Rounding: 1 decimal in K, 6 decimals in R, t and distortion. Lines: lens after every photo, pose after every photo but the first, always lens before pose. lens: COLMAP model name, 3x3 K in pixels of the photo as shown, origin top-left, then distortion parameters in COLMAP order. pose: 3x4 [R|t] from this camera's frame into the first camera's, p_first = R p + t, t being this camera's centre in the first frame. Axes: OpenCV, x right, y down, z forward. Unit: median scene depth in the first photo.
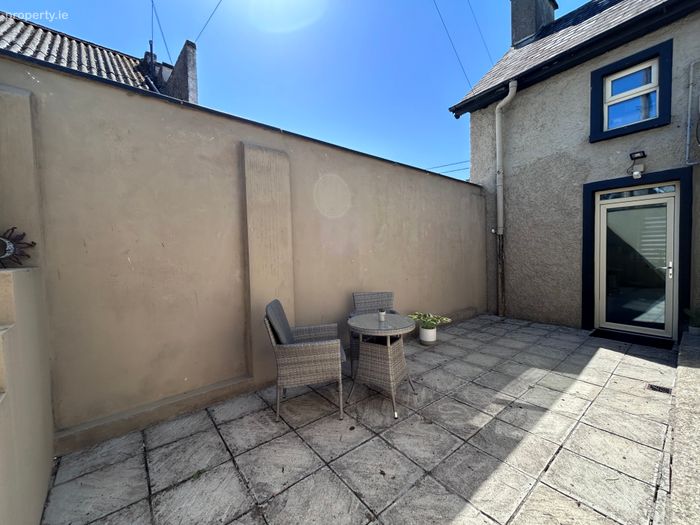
lens RADIAL K [[282.5, 0, 350.0], [0, 282.5, 262.5], [0, 0, 1]] dist [-0.000542, 0.000472]
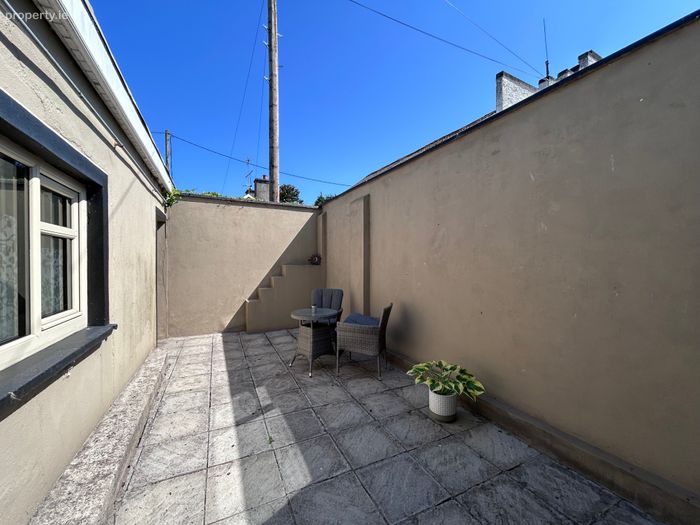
lens RADIAL K [[282.5, 0, 350.0], [0, 282.5, 262.5], [0, 0, 1]] dist [-0.000542, 0.000472]
pose [[-0.235253, 0.027394, -0.971548, 1.468148], [-0.024771, 0.999109, 0.034169, -0.102624], [0.971618, 0.032104, -0.234365, 1.508640]]
